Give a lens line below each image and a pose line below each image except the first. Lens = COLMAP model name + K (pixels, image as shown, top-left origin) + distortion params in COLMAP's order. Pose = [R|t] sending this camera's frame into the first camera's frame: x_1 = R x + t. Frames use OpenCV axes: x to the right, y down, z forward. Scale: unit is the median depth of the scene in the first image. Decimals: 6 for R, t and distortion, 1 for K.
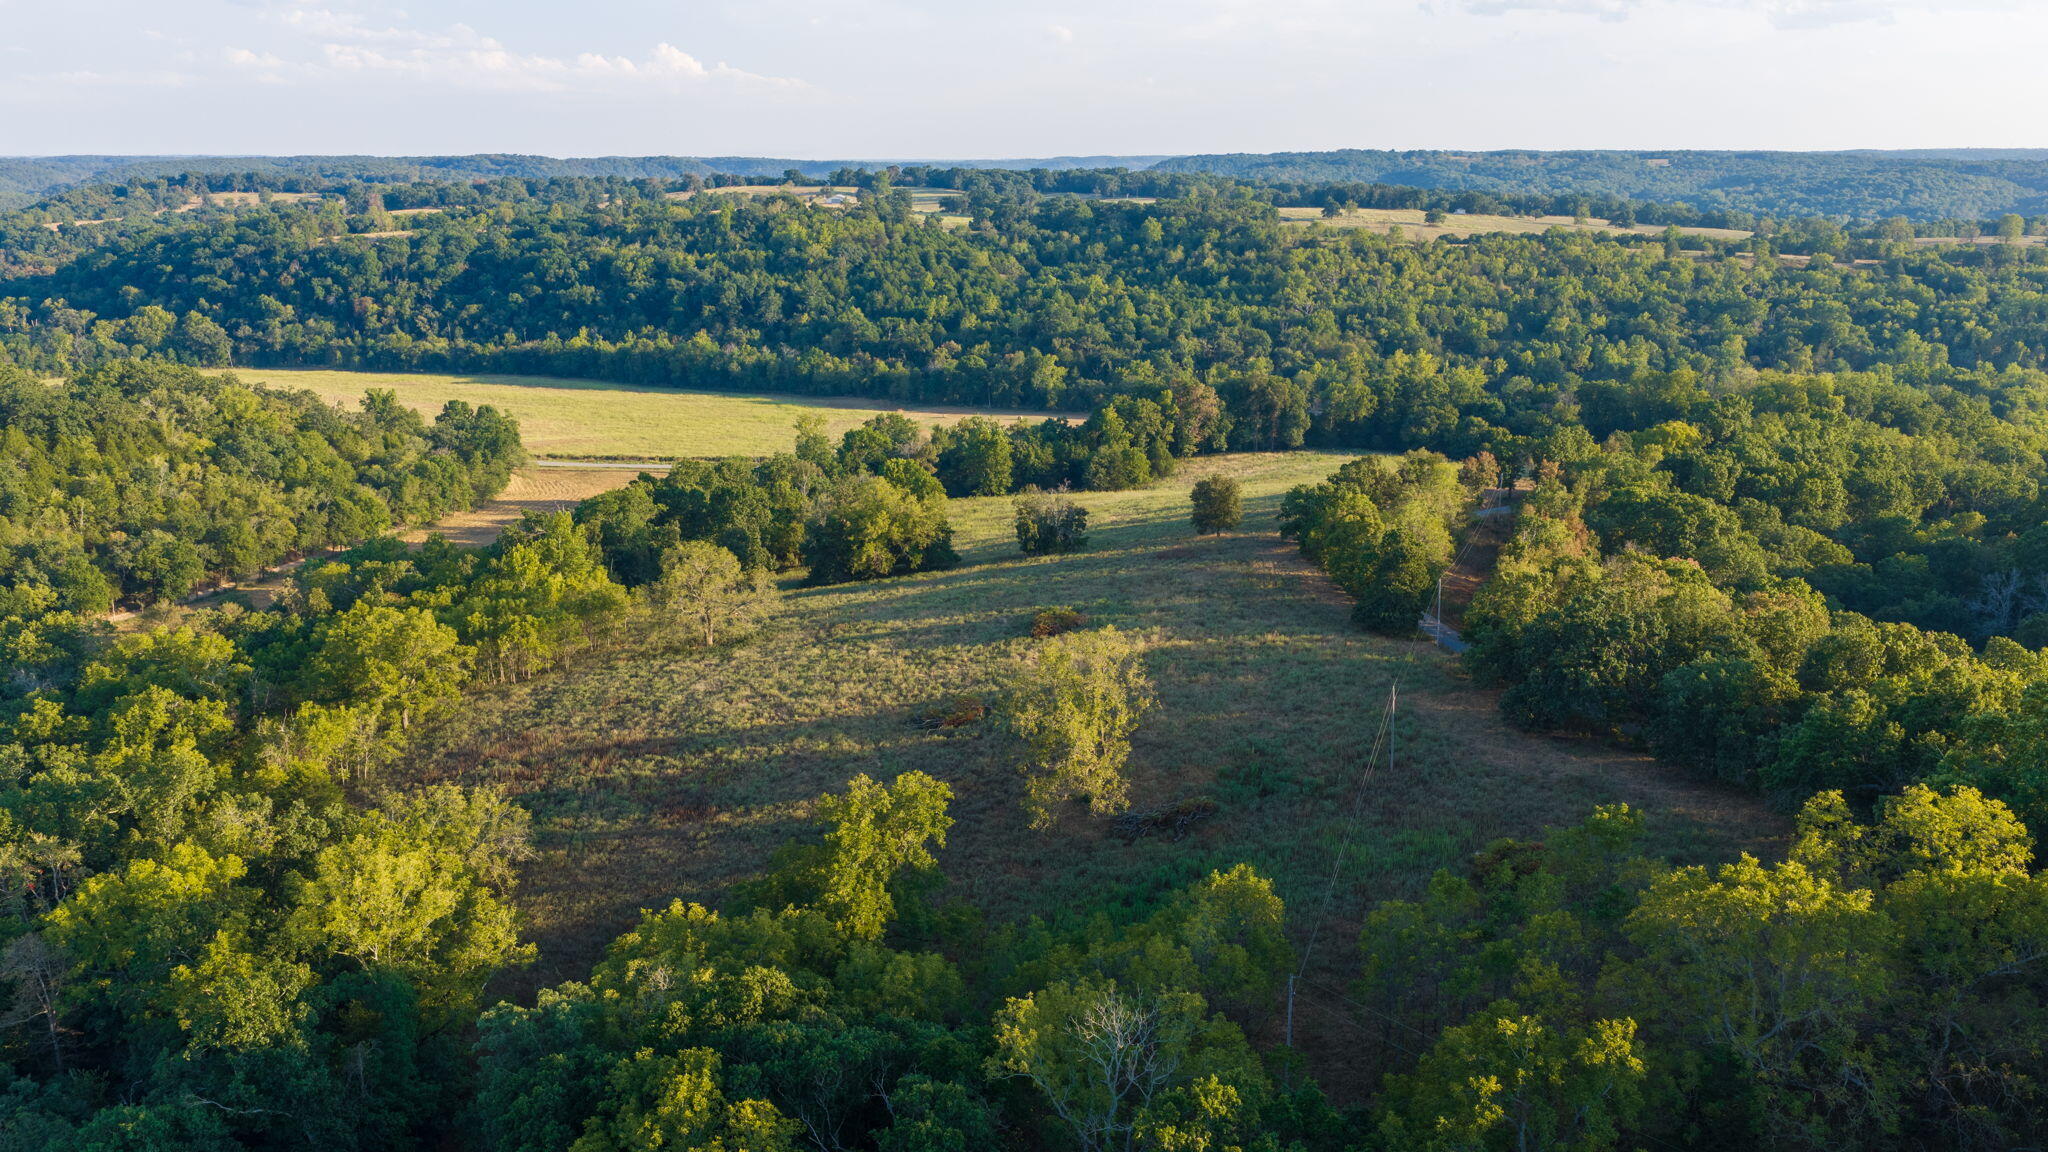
lens RADIAL K [[1705.1, 0, 1027.8], [0, 1705.1, 582.2], [0, 0, 1]] dist [0.030973, -0.065333]
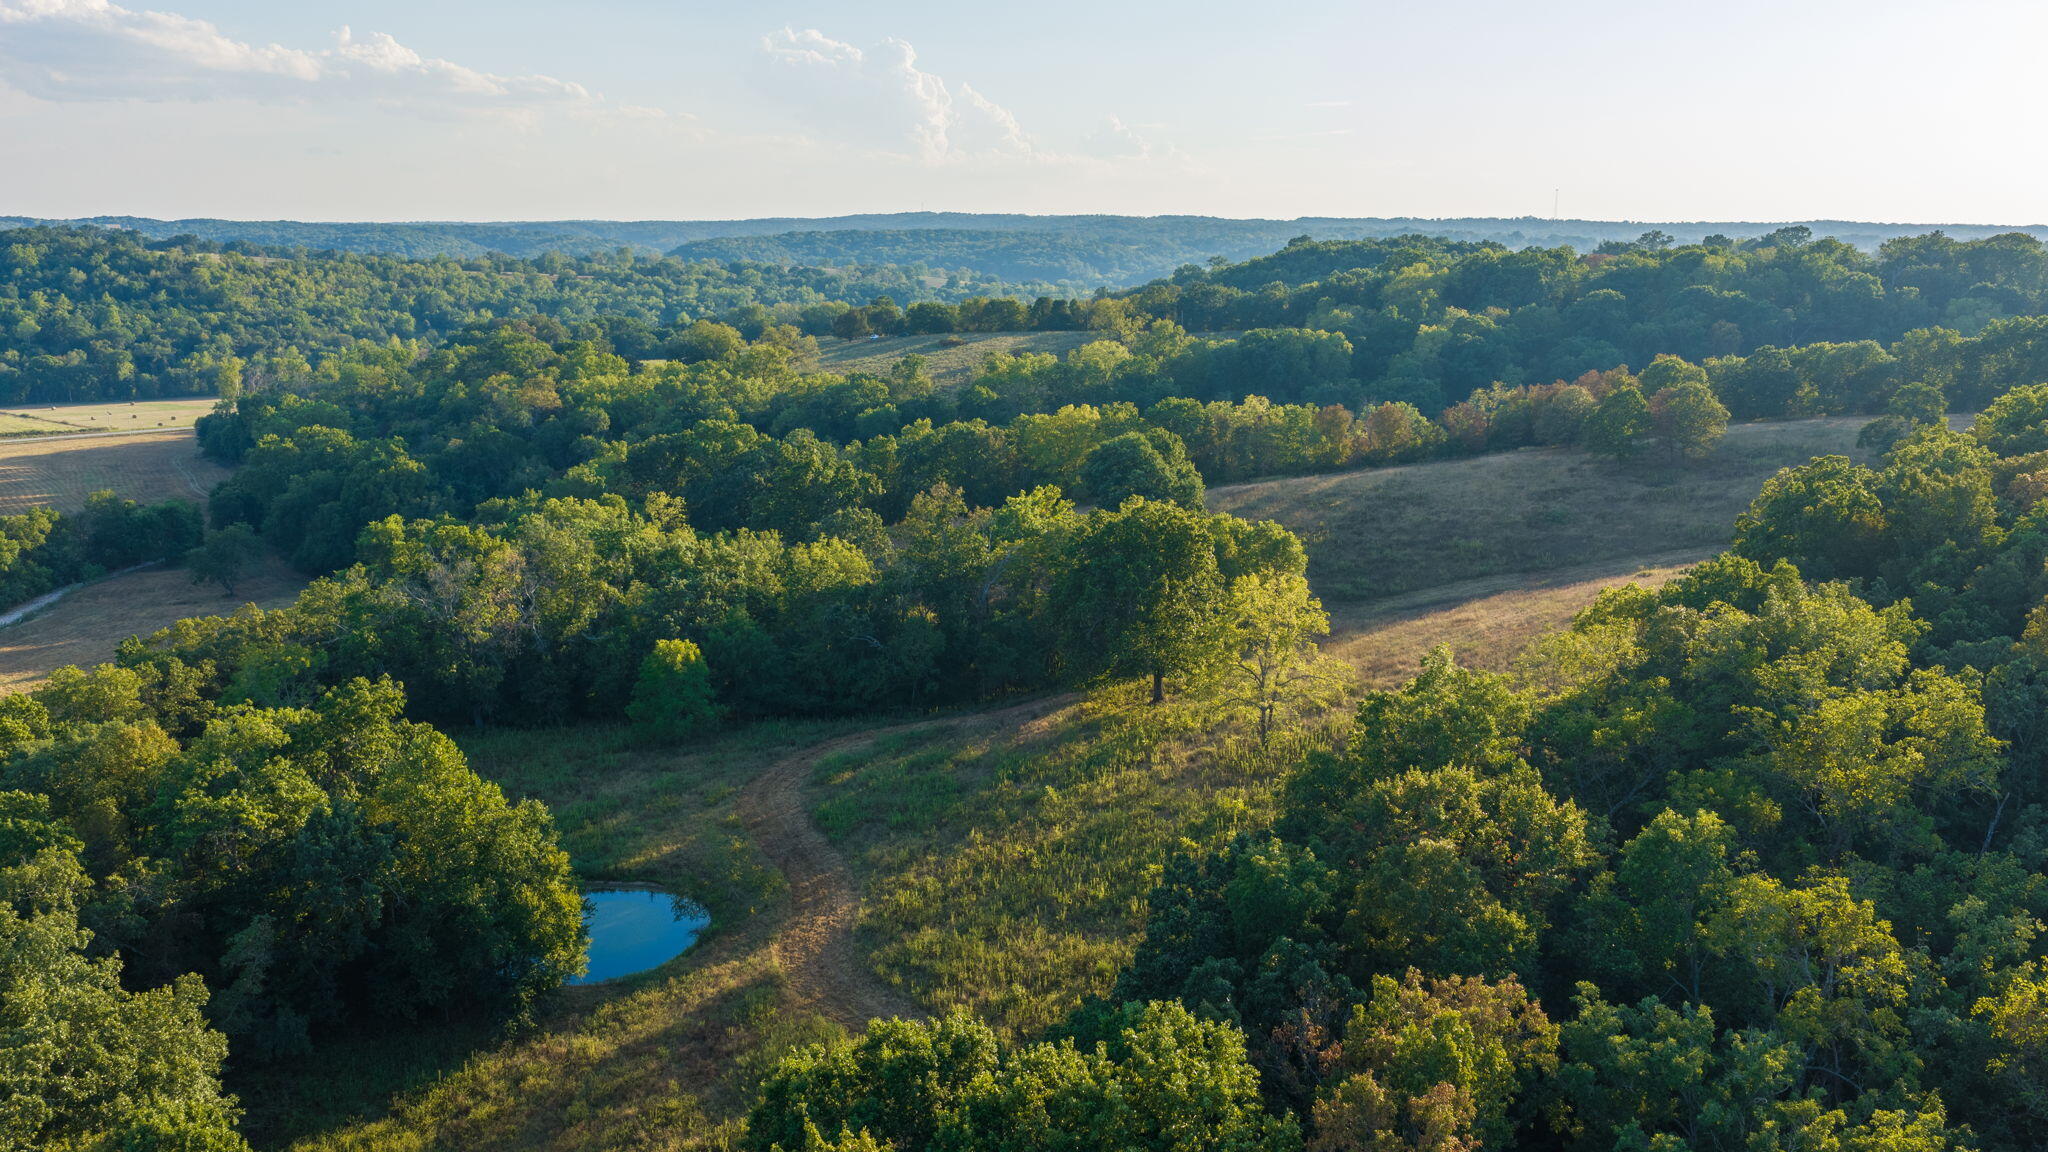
lens RADIAL K [[1705.1, 0, 1032.6], [0, 1705.1, 575.4], [0, 0, 1]] dist [0.030973, -0.065333]
pose [[0.611426, -0.150448, 0.776868, -0.439240], [0.187937, 0.981278, 0.042120, 0.064162], [-0.768660, 0.120249, 0.628253, -0.117715]]
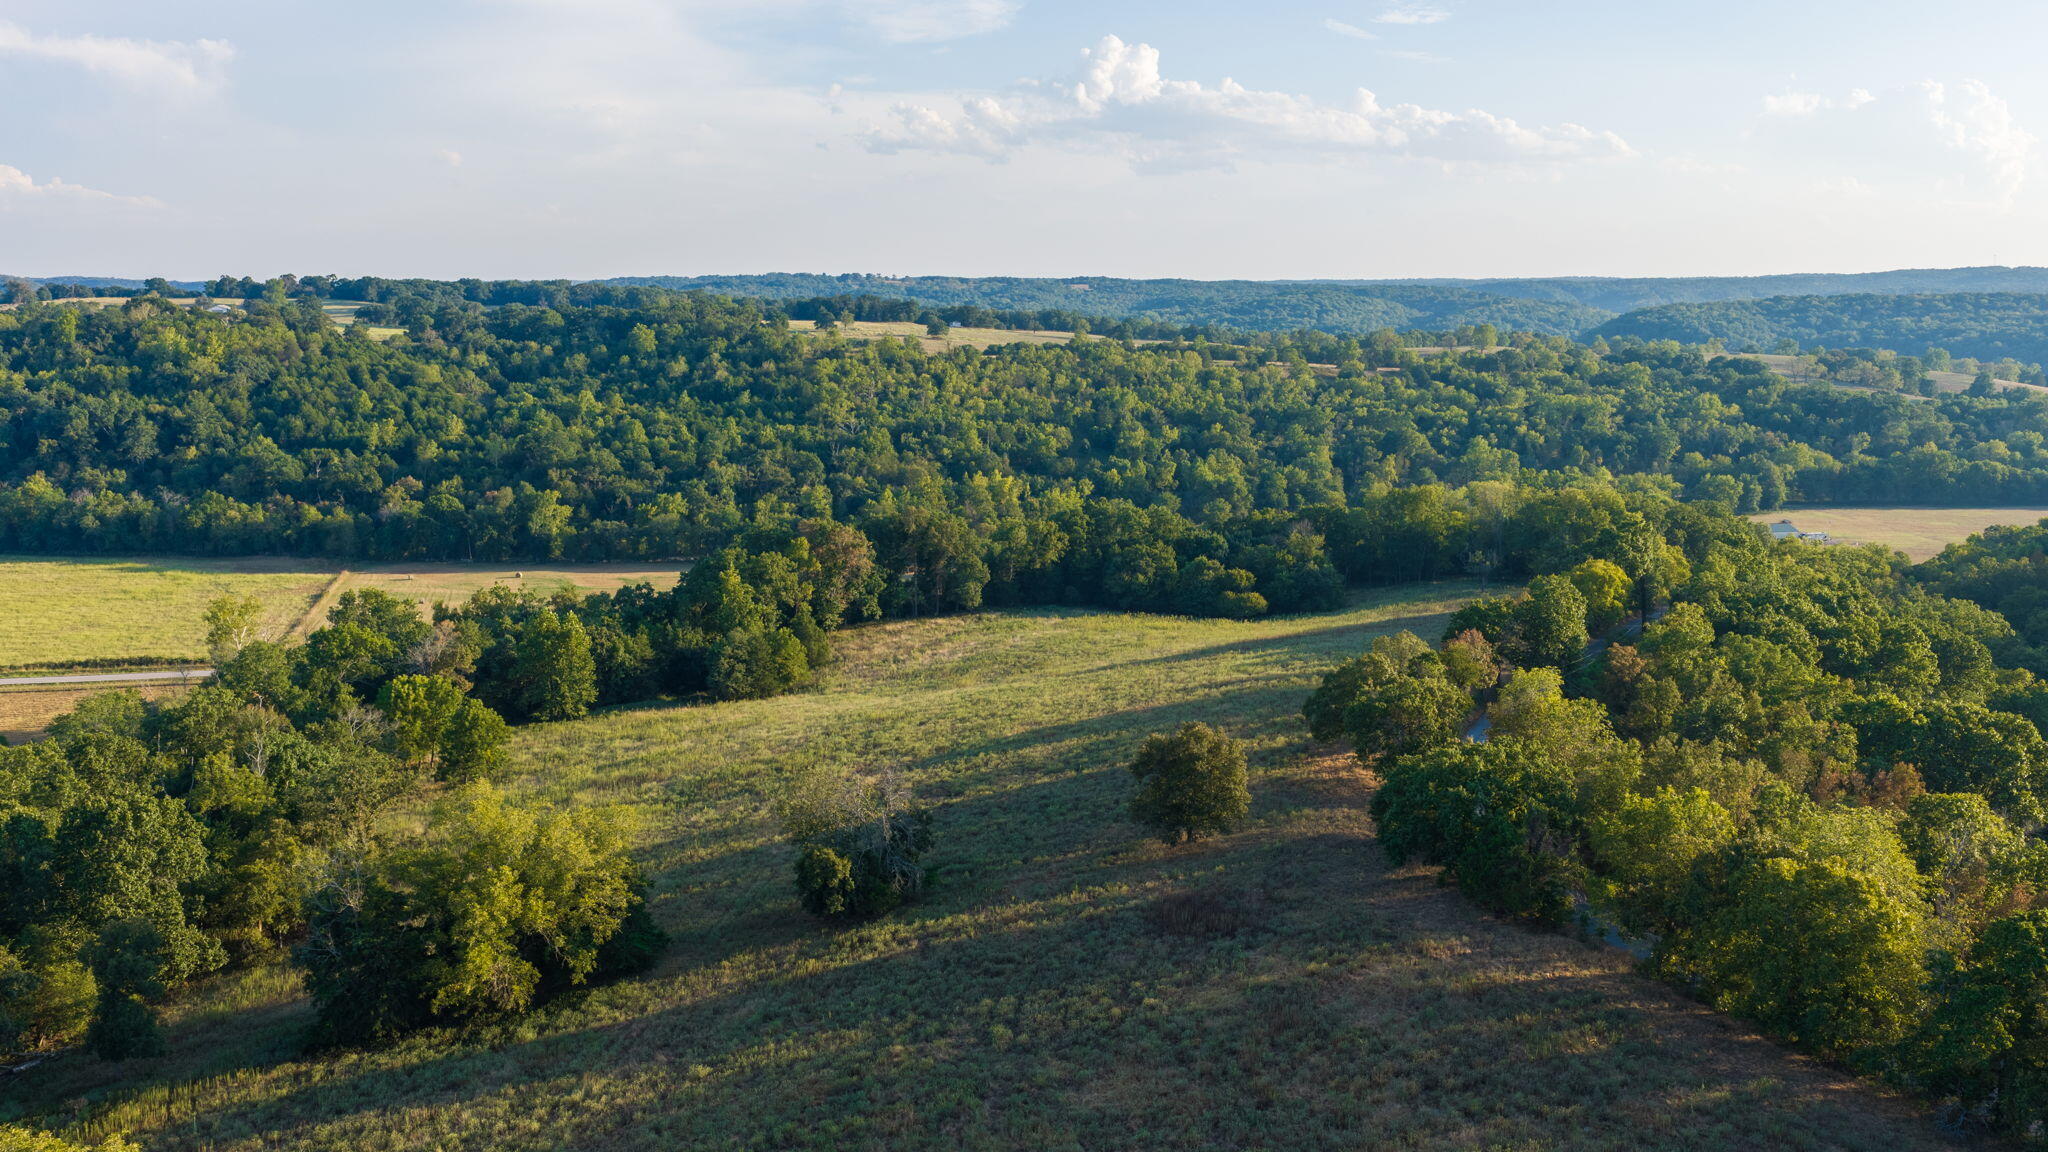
lens RADIAL K [[1705.1, 0, 1034.3], [0, 1705.1, 574.9], [0, 0, 1]] dist [0.030973, -0.065333]
pose [[0.942850, -0.048703, 0.329640, -0.032085], [0.073808, 0.995212, -0.064069, -0.025603], [-0.324941, 0.084737, 0.941930, 0.175722]]
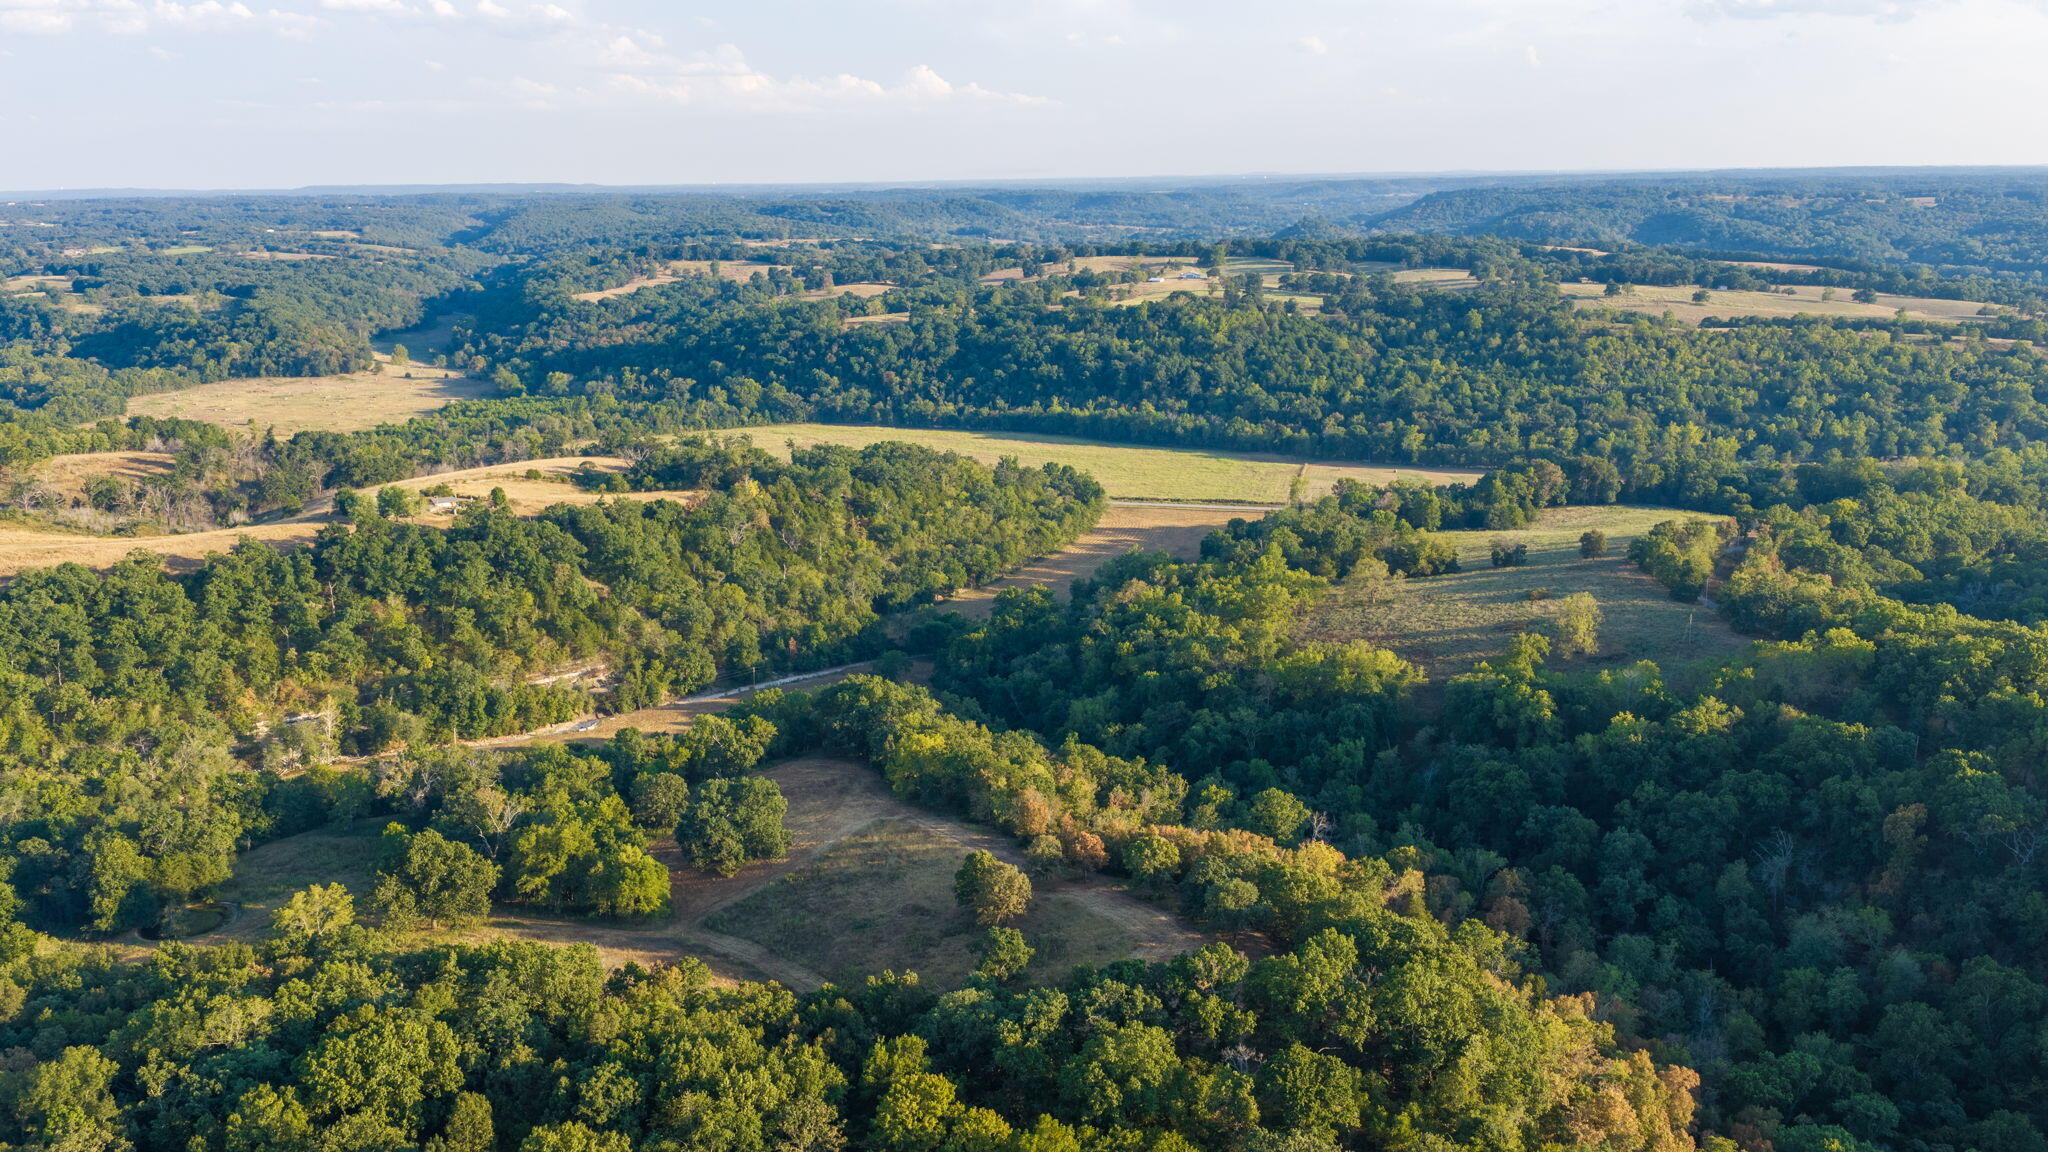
lens RADIAL K [[1705.1, 0, 1027.4], [0, 1705.1, 570.1], [0, 0, 1]] dist [0.030973, -0.065333]
pose [[0.990522, 0.020027, -0.135886, -0.093823], [-0.021861, 0.999689, -0.012018, 0.008392], [0.135603, 0.014875, 0.990652, -0.374548]]
